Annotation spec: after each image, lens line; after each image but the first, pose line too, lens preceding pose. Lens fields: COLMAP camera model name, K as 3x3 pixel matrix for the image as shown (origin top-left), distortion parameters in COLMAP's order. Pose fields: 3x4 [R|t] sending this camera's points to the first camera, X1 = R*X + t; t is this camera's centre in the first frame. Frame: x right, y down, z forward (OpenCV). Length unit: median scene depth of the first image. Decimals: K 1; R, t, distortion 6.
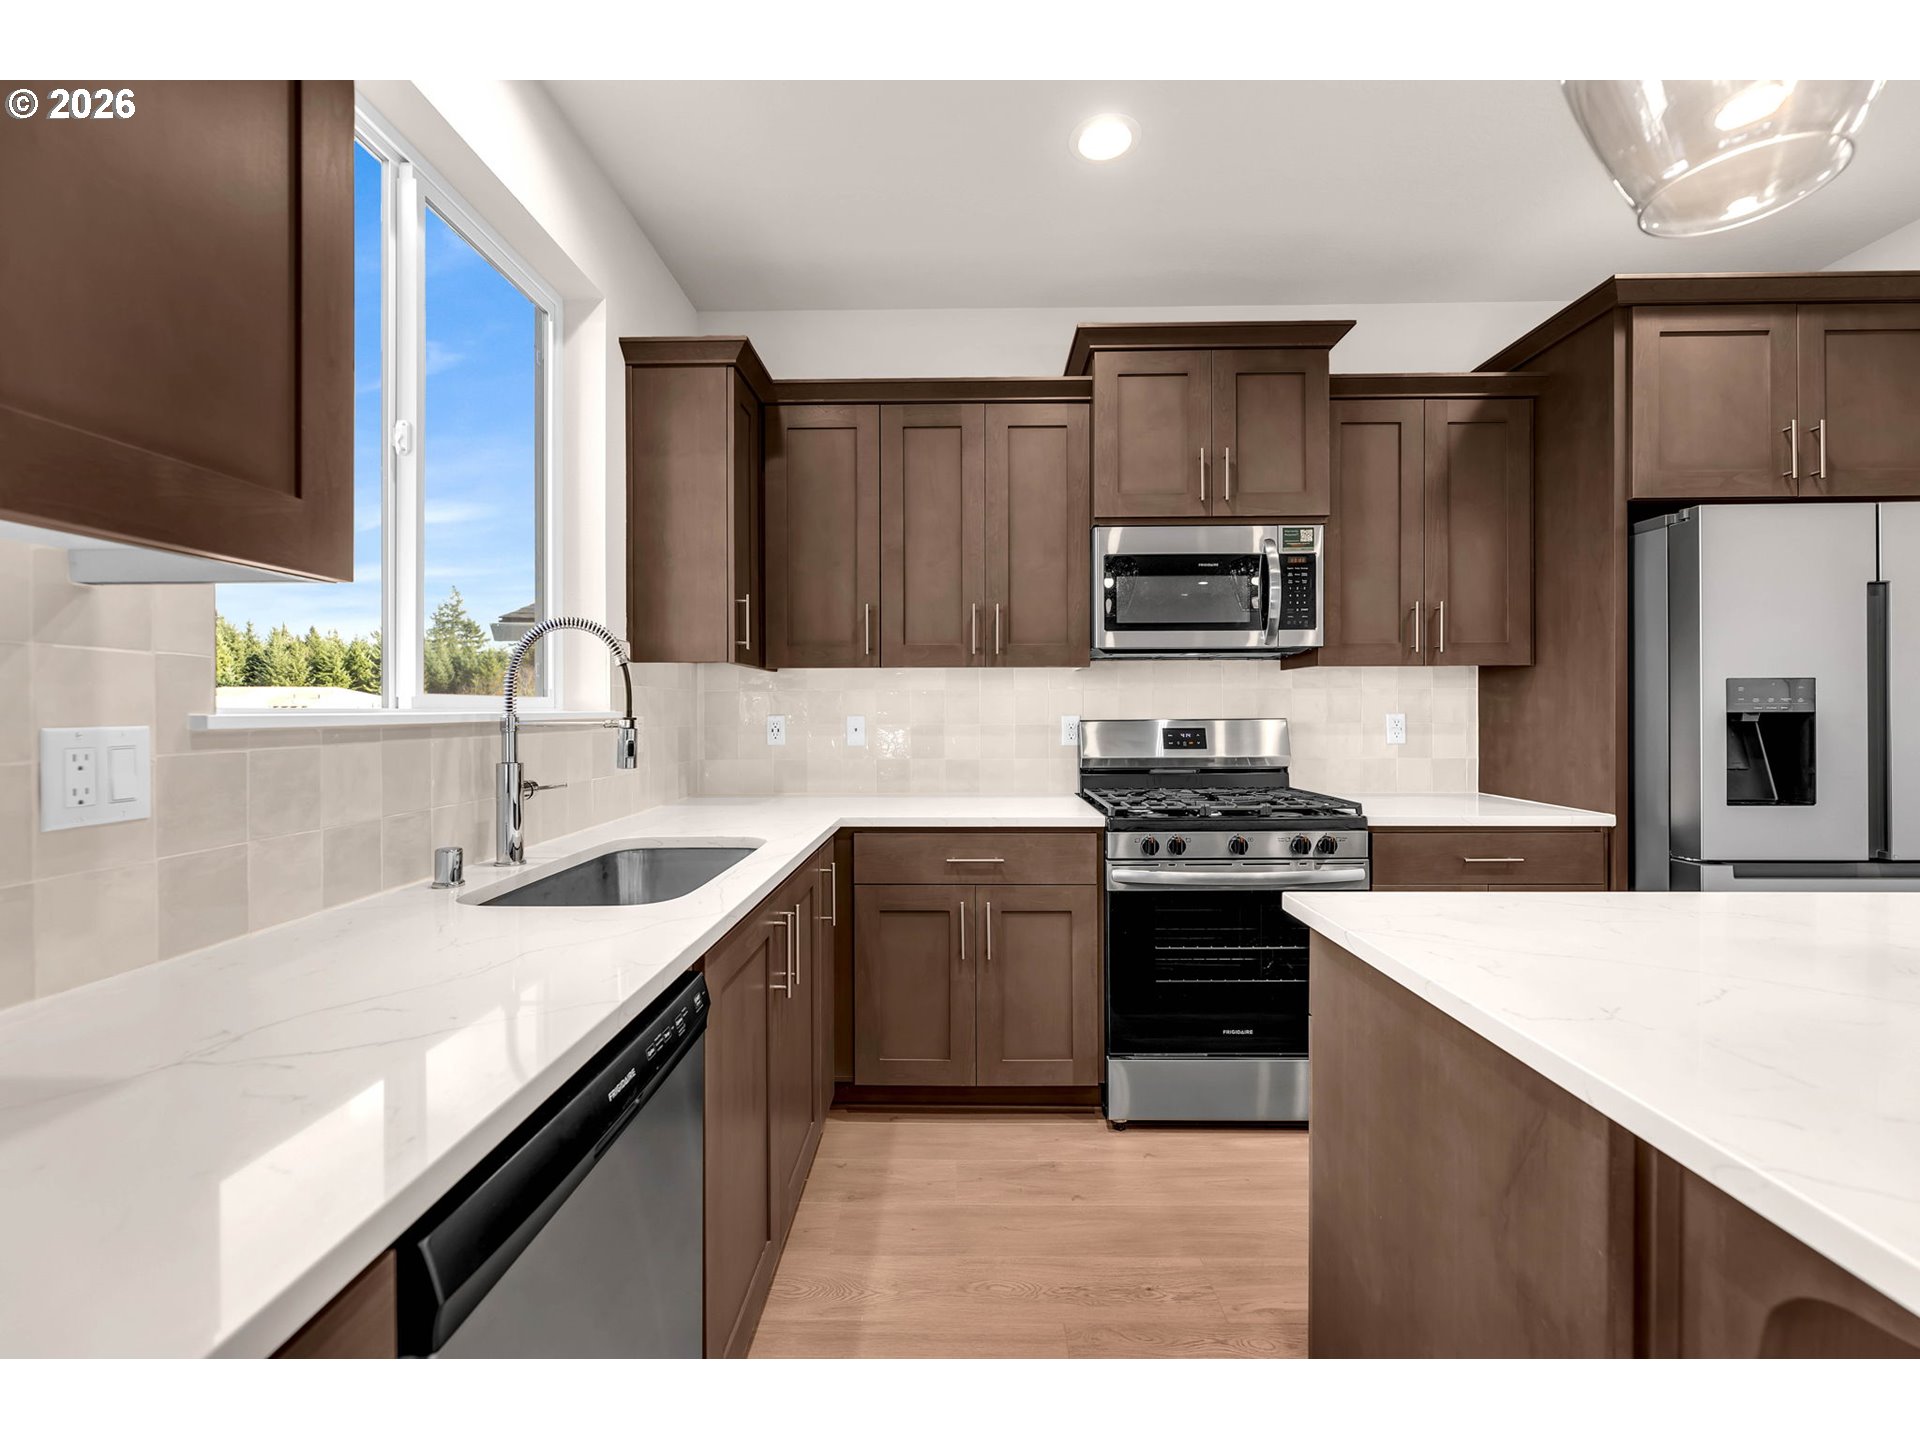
lens RADIAL K [[804.3, 0, 953.9], [0, 804.3, 711.5], [0, 0, 1]] dist [0.000882, -0.000411]
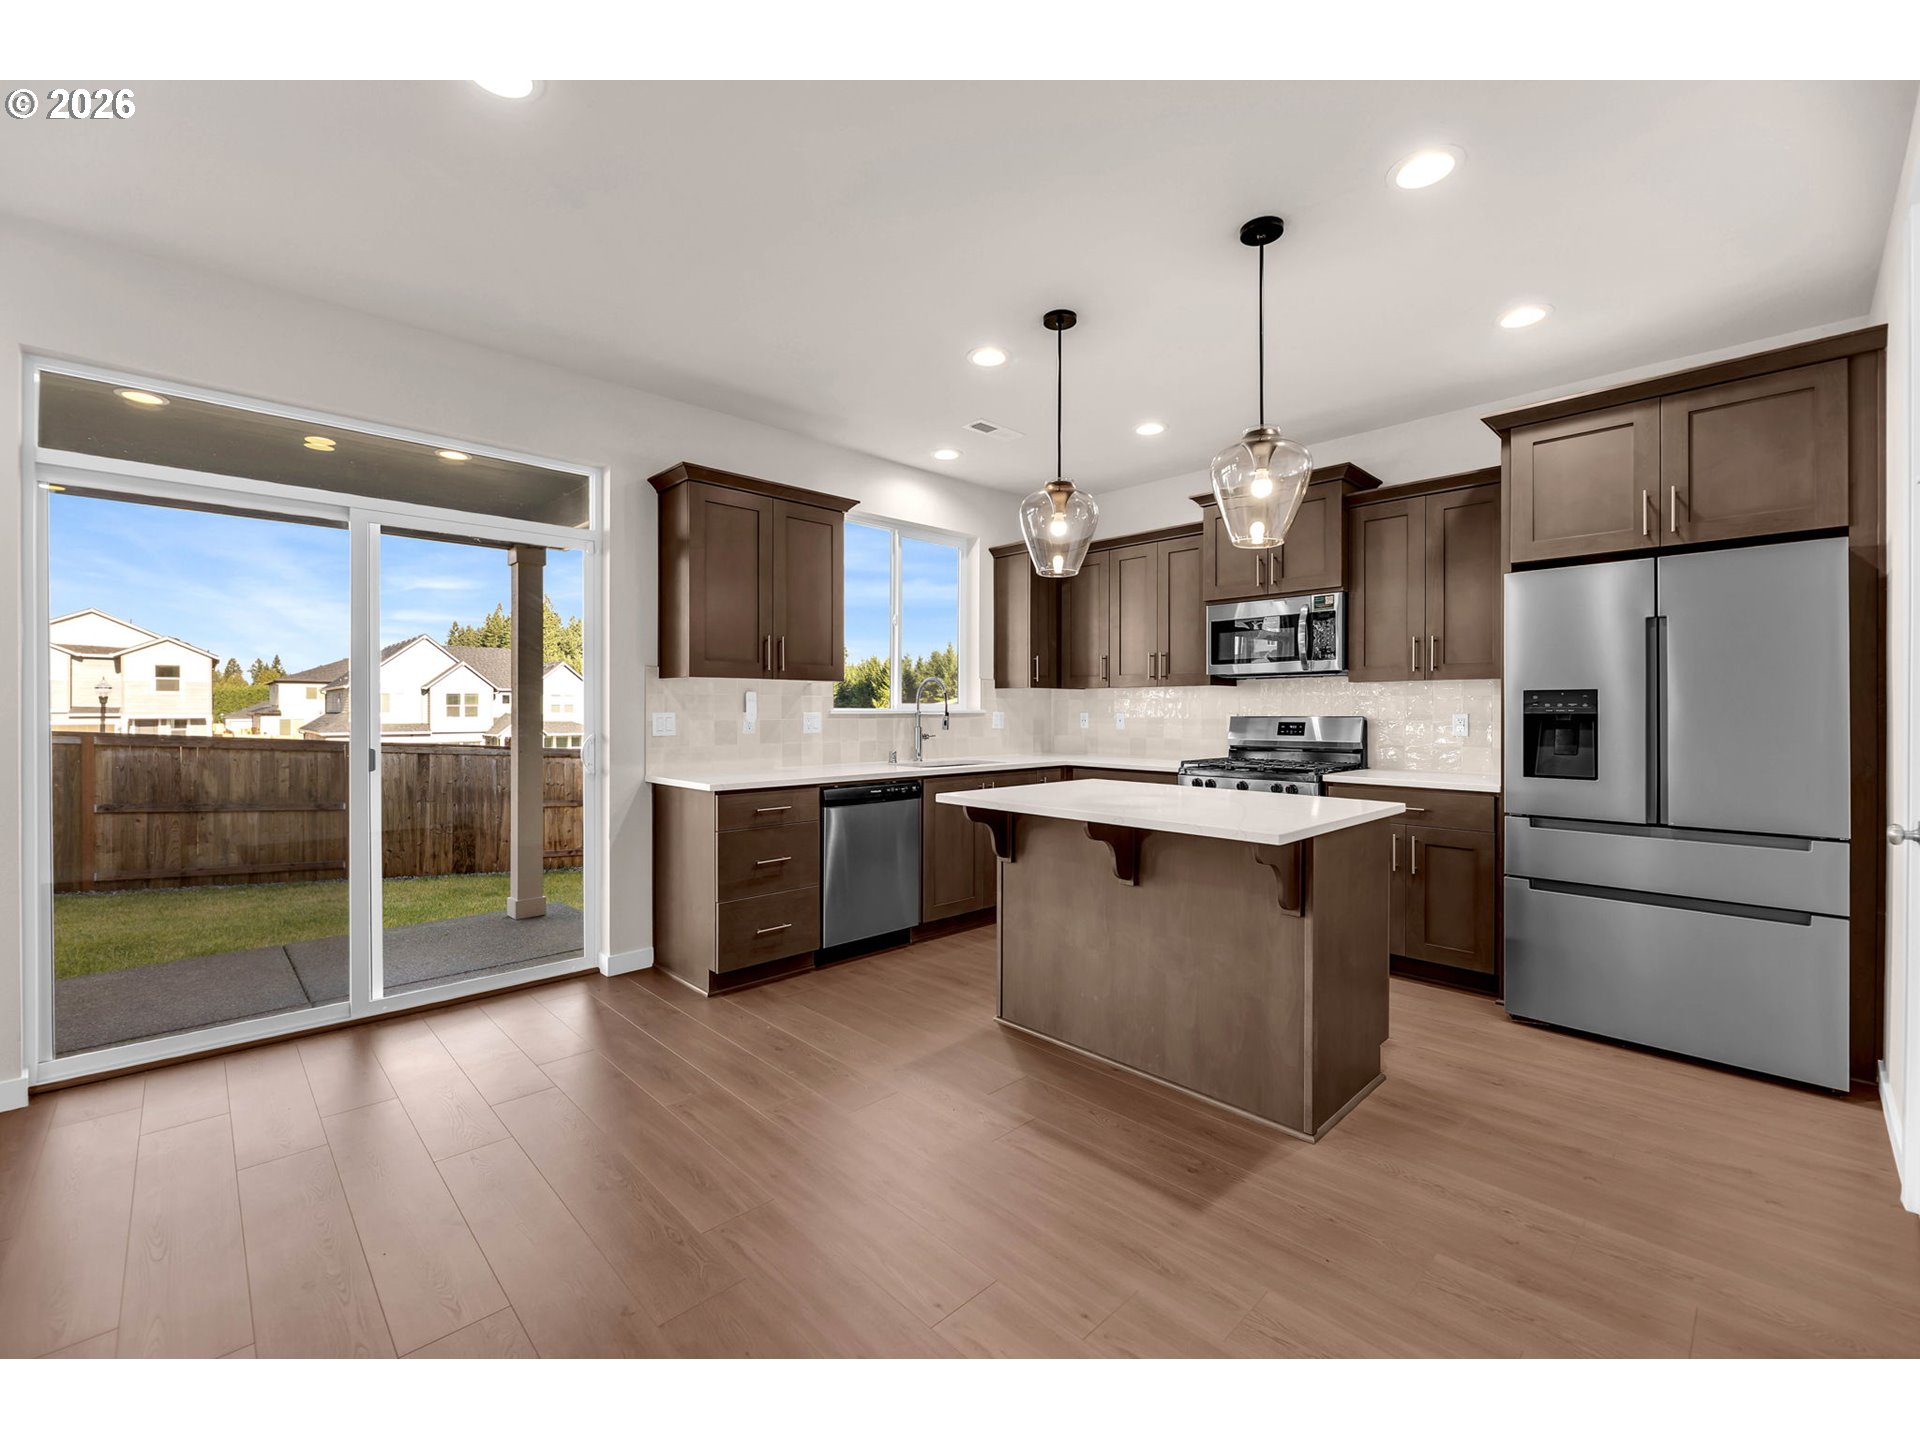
lens RADIAL K [[796.2, 0, 949.4], [0, 796.2, 716.1], [0, 0, 1]] dist [0.000389, 0.000044]
pose [[0.704271, 0.009330, -0.709870, 1.104643], [-0.004921, 0.999954, 0.008261, -0.000753], [0.709914, -0.002325, 0.704284, -0.673944]]
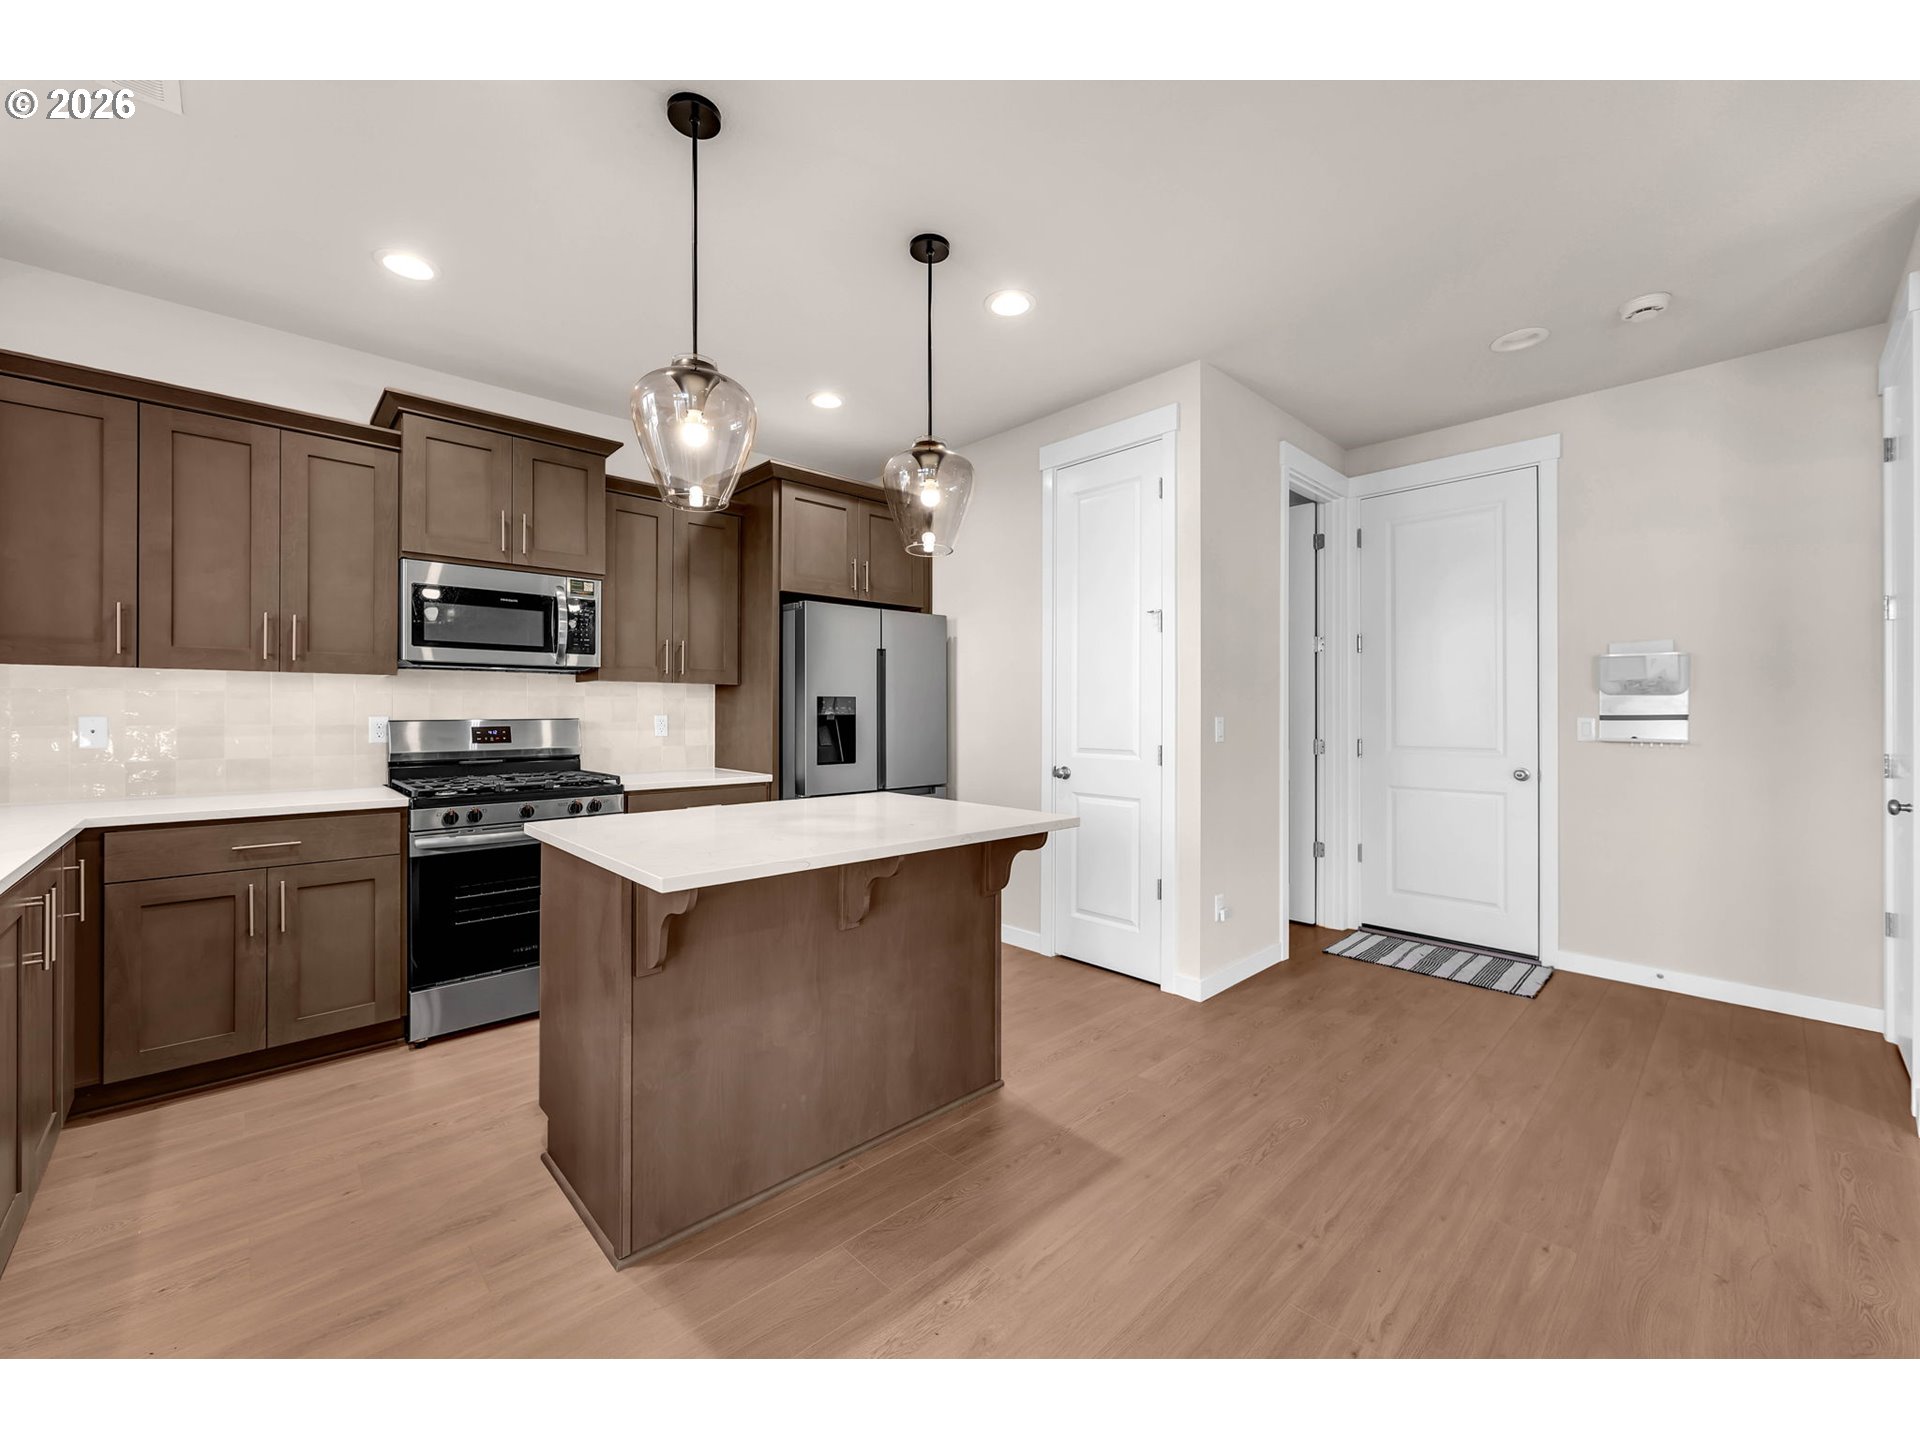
lens RADIAL K [[765.5, 0, 955.8], [0, 765.5, 711.8], [0, 0, 1]] dist [0.000428, 0.000085]
pose [[0.716817, 0.005167, 0.697242, -0.029909], [-0.003497, 0.999987, -0.003815, -0.000124], [-0.697253, 0.000297, 0.716825, -0.420885]]
